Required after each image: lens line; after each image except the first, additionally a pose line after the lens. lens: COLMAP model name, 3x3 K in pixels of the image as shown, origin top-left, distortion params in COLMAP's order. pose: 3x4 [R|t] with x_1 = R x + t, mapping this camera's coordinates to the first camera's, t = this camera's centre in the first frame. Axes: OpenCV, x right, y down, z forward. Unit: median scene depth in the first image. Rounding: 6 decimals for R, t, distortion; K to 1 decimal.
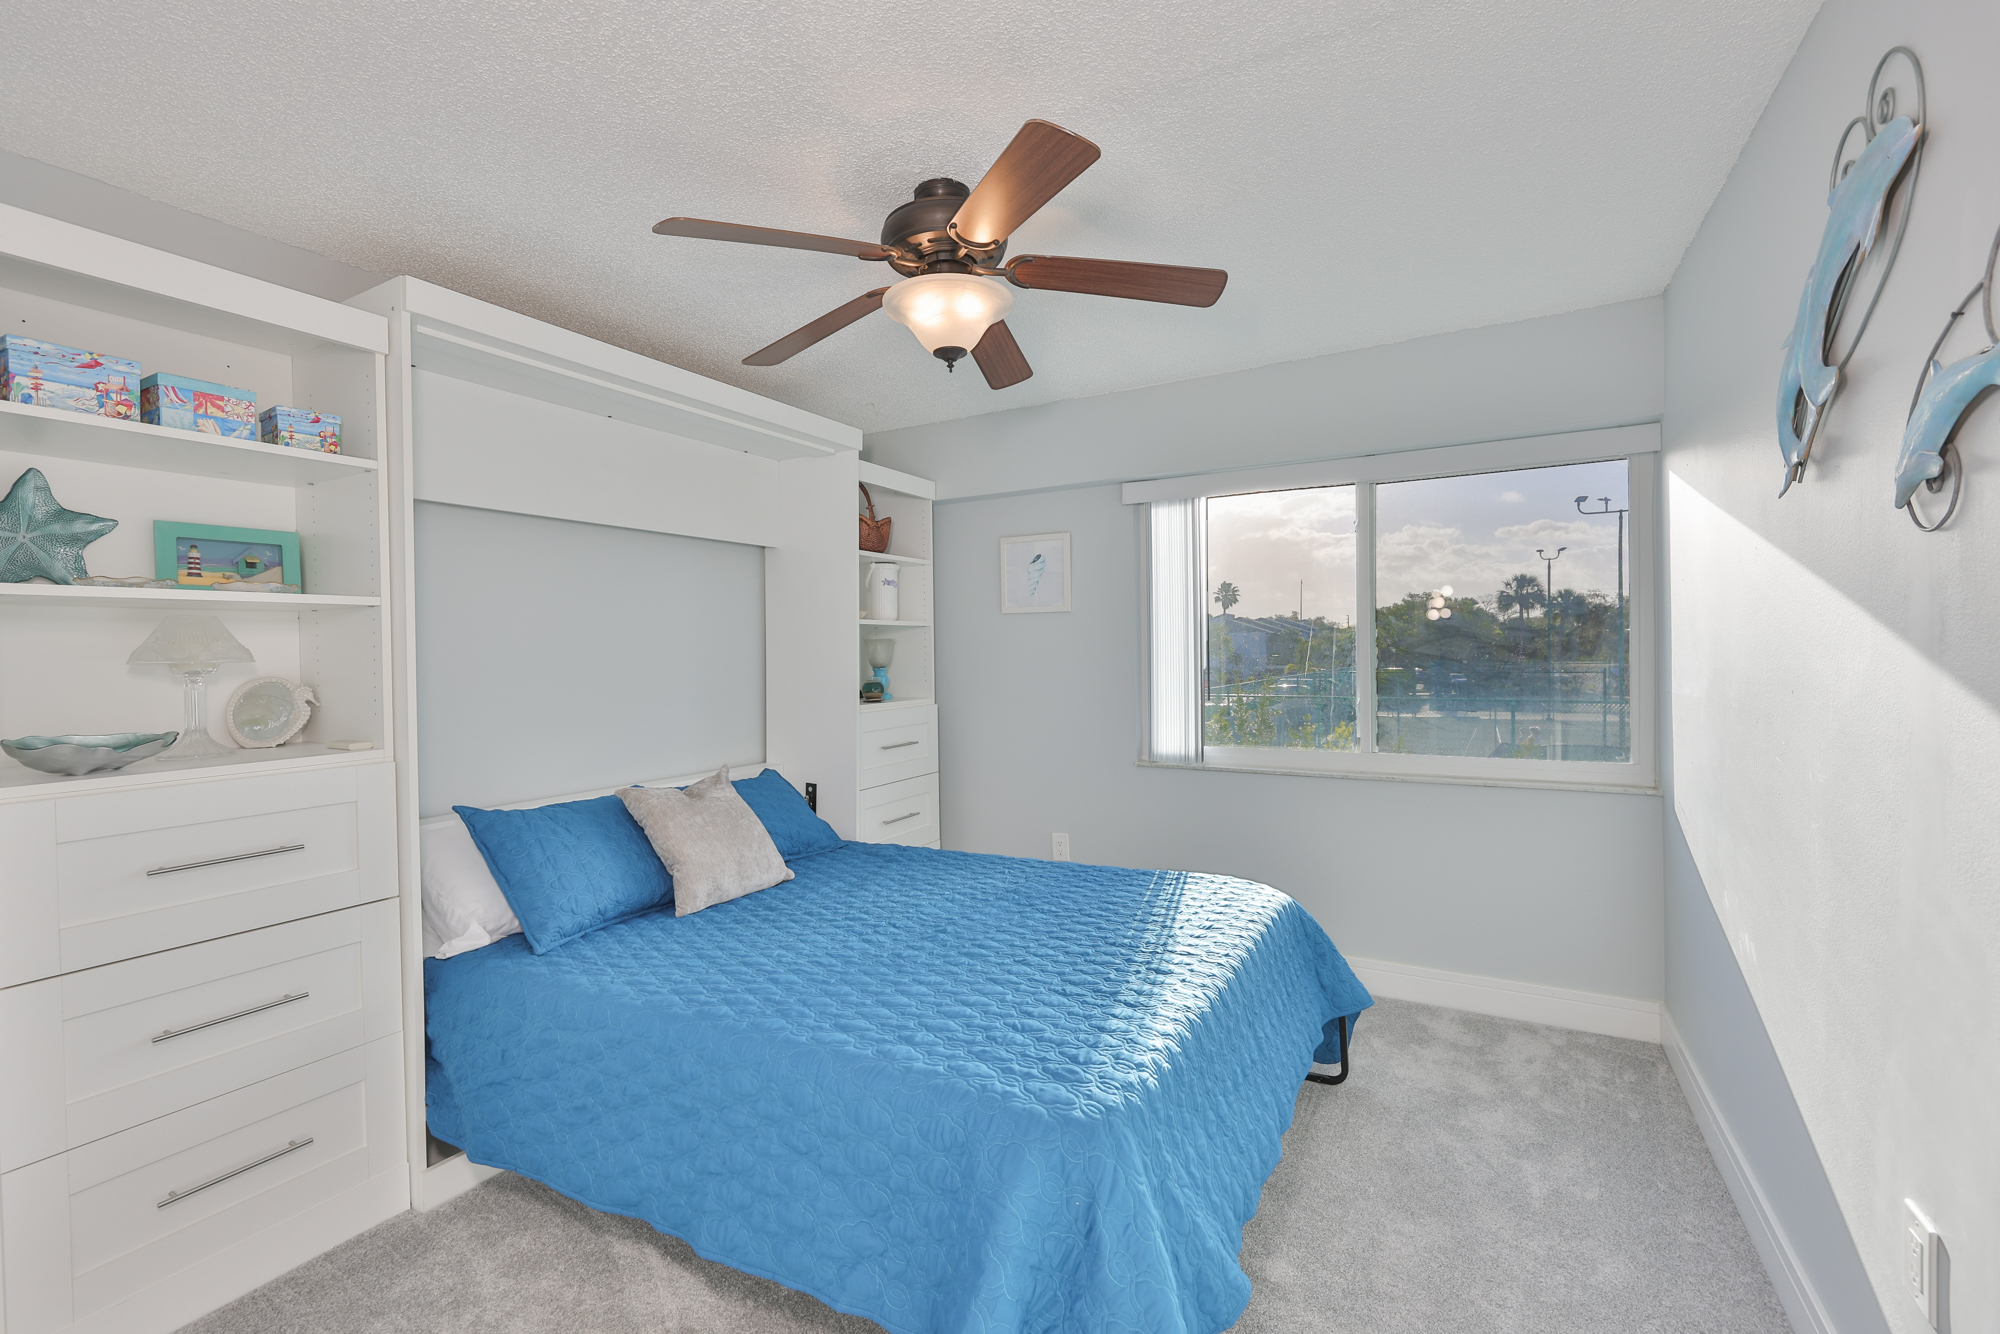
lens RADIAL K [[883.1, 0, 997.6], [0, 883.1, 664.6], [0, 0, 1]] dist [0.024255, 0.000027]
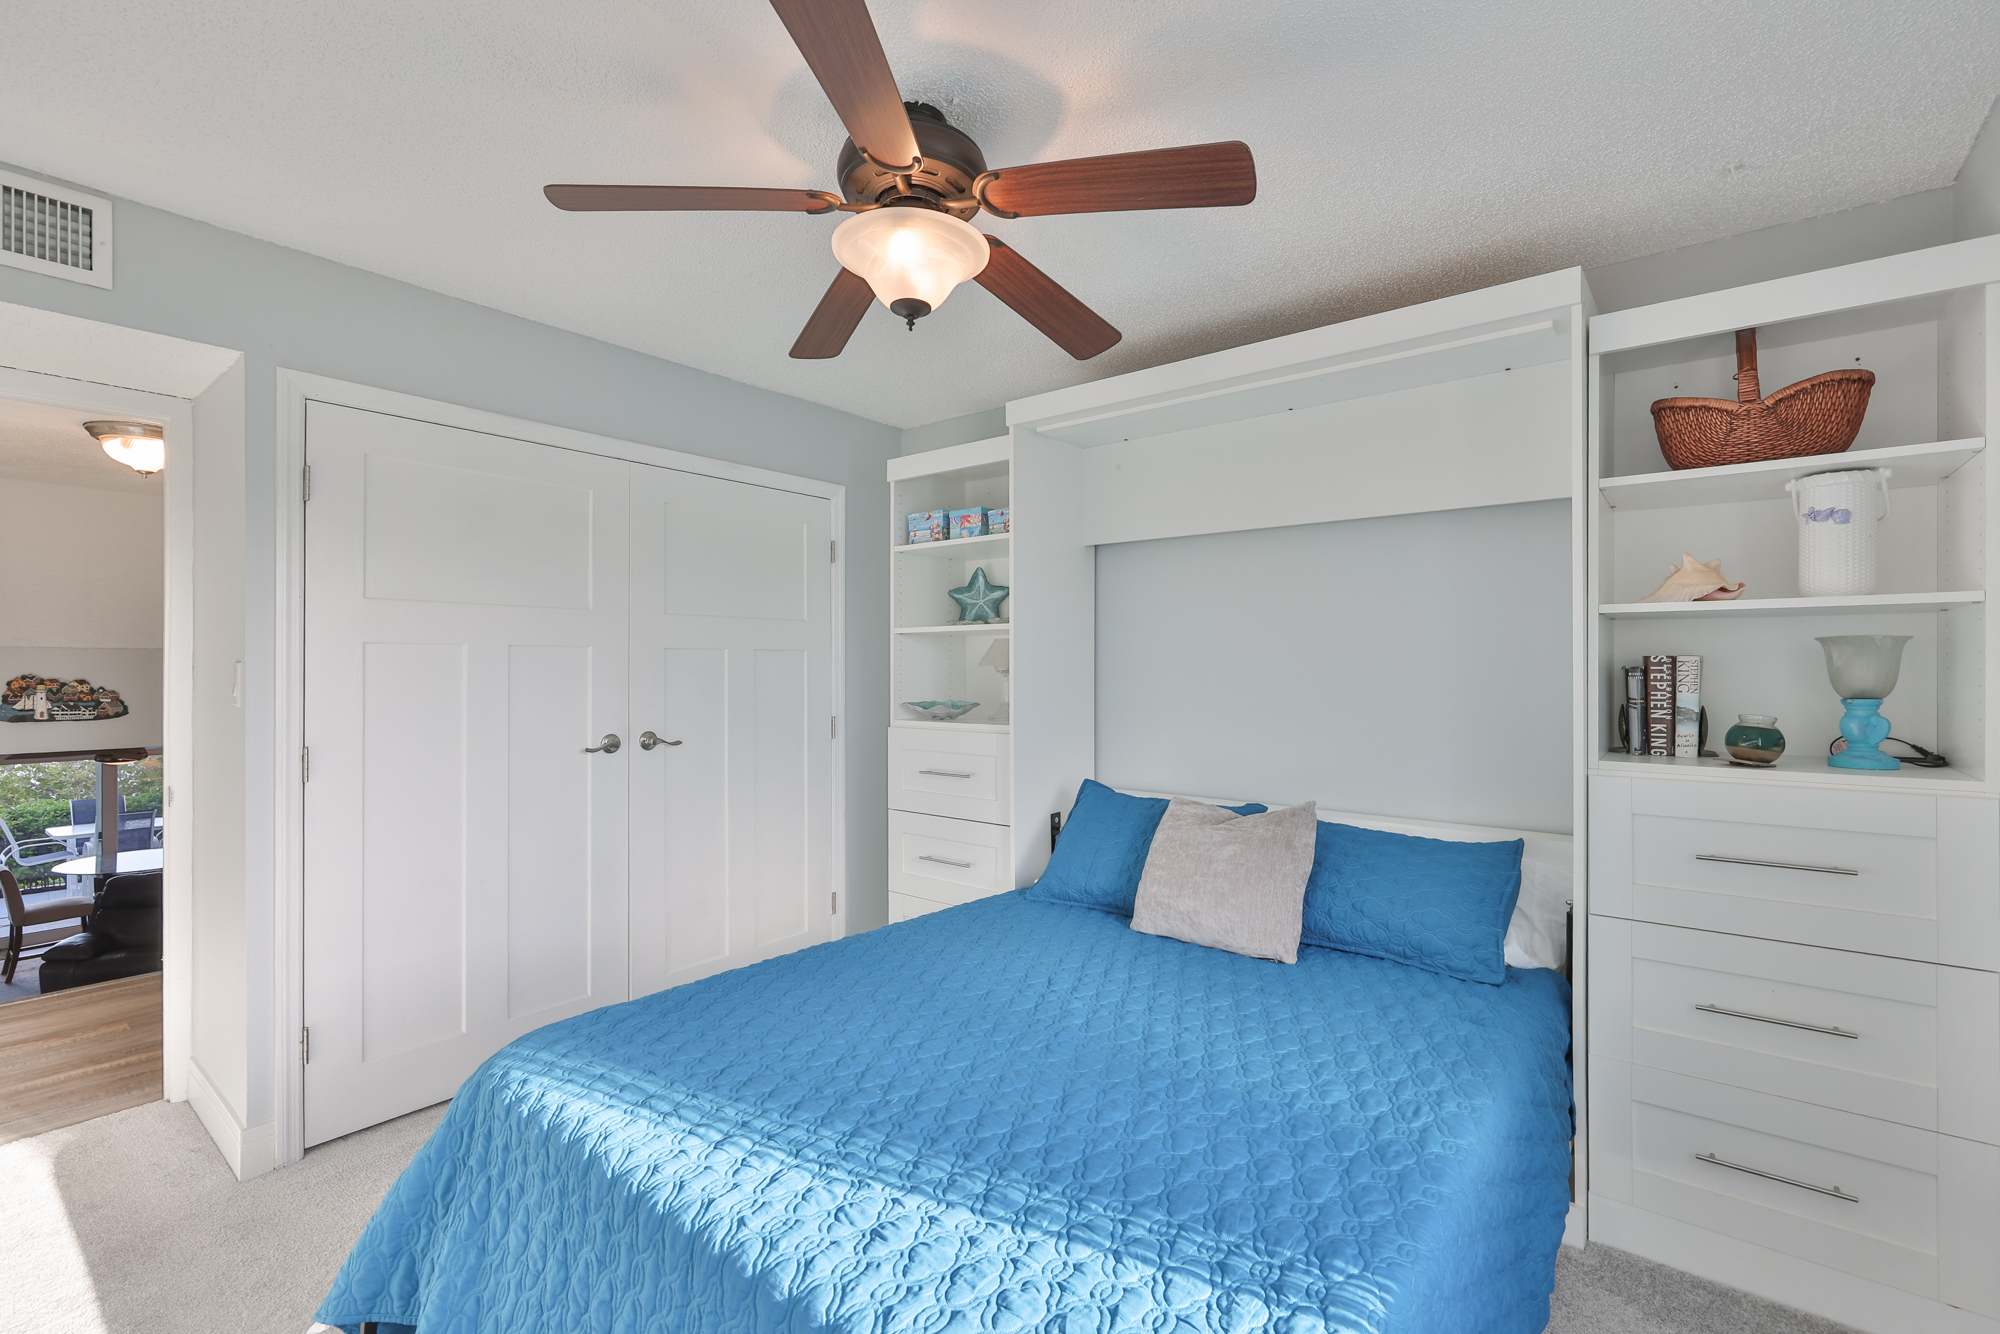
lens RADIAL K [[863.9, 0, 984.4], [0, 863.9, 670.4], [0, 0, 1]] dist [0.000000, 0.000047]
pose [[-0.168006, 0.032186, -0.985260, 0.747171], [-0.005448, 0.999421, 0.033577, -0.046364], [0.985771, 0.011009, -0.167733, 1.206653]]
